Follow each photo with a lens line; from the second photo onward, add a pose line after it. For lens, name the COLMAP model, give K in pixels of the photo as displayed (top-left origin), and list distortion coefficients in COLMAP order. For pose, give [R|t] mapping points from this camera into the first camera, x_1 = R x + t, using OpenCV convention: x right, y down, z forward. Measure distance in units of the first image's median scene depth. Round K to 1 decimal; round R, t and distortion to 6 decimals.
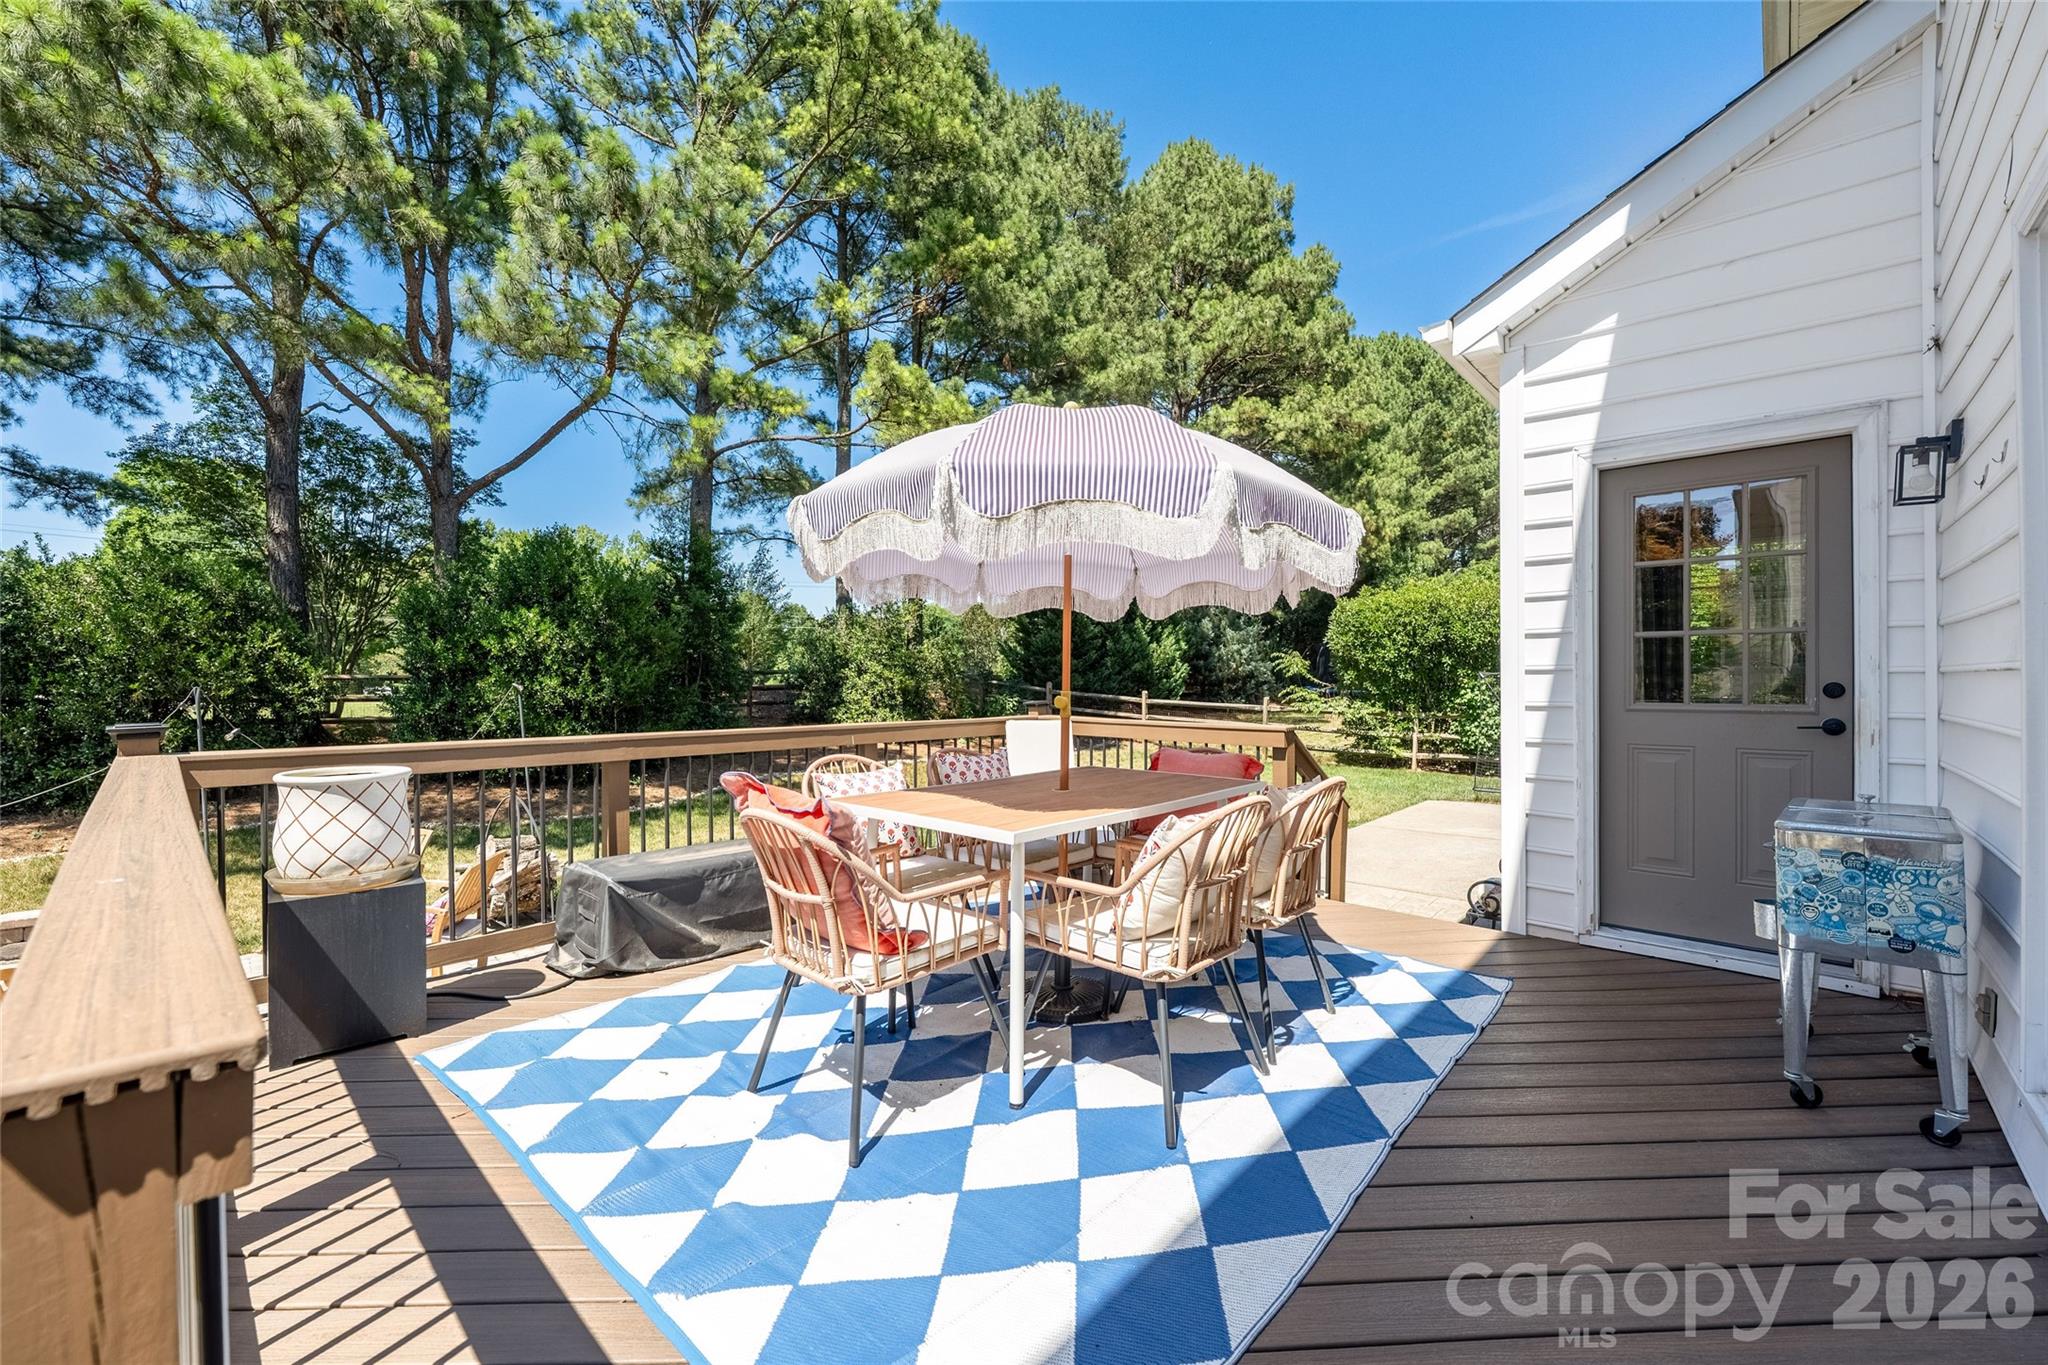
lens RADIAL K [[817.3, 0, 1022.1], [0, 817.3, 683.1], [0, 0, 1]] dist [-0.001995, 0.000112]
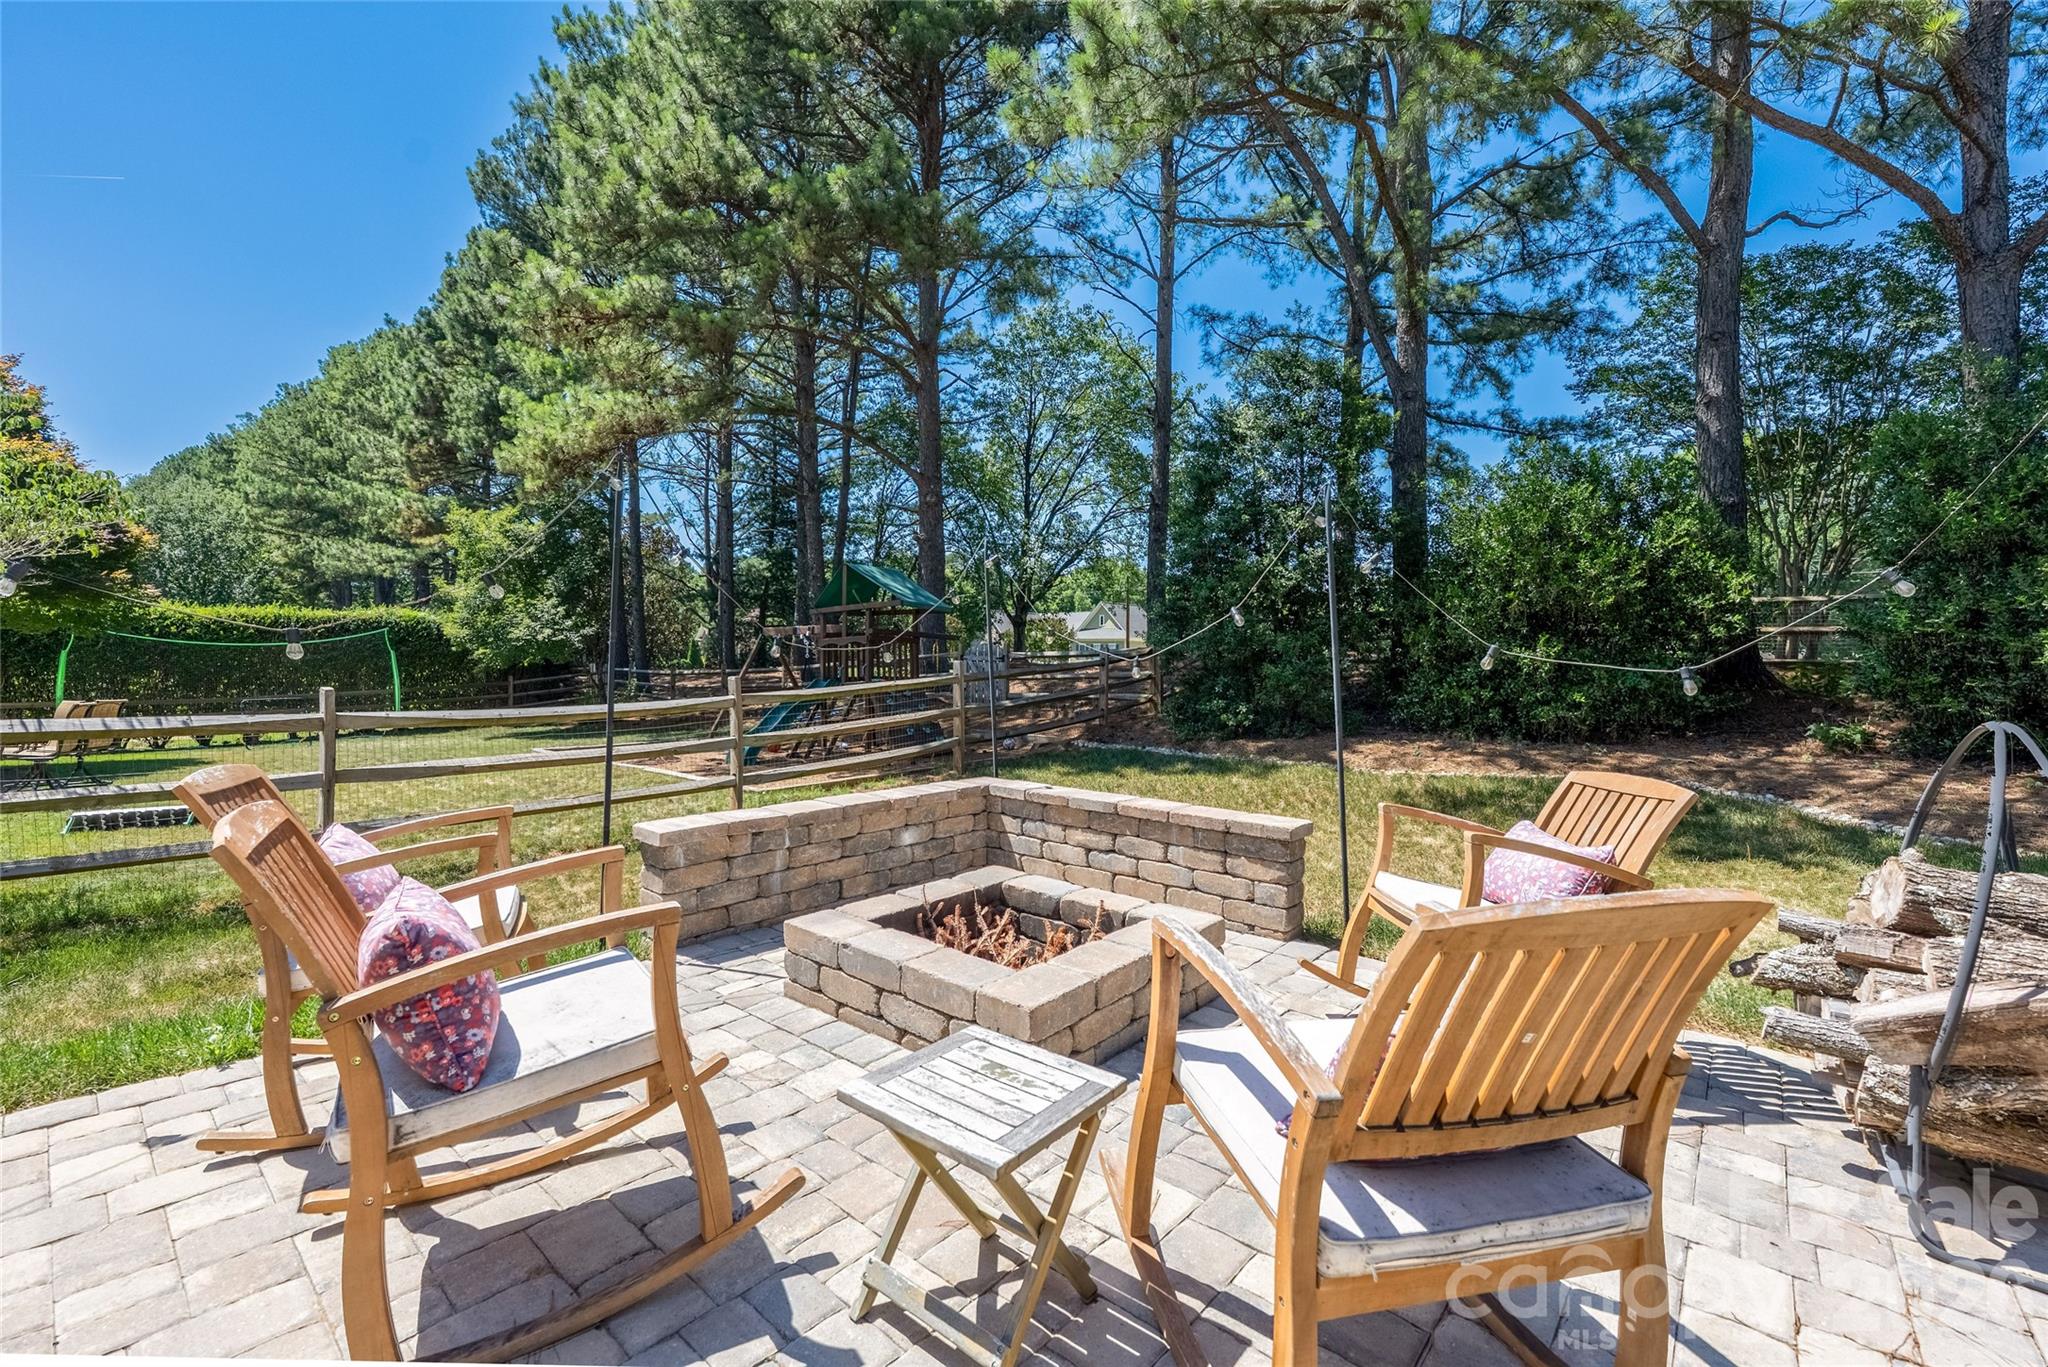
lens RADIAL K [[842.0, 0, 1013.5], [0, 842.0, 674.1], [0, 0, 1]] dist [-0.002511, -0.000176]
pose [[0.058062, 0.015958, -0.998185, -0.148209], [-0.017732, 0.999731, 0.014952, 0.050987], [0.998155, 0.016832, 0.058330, 0.267644]]
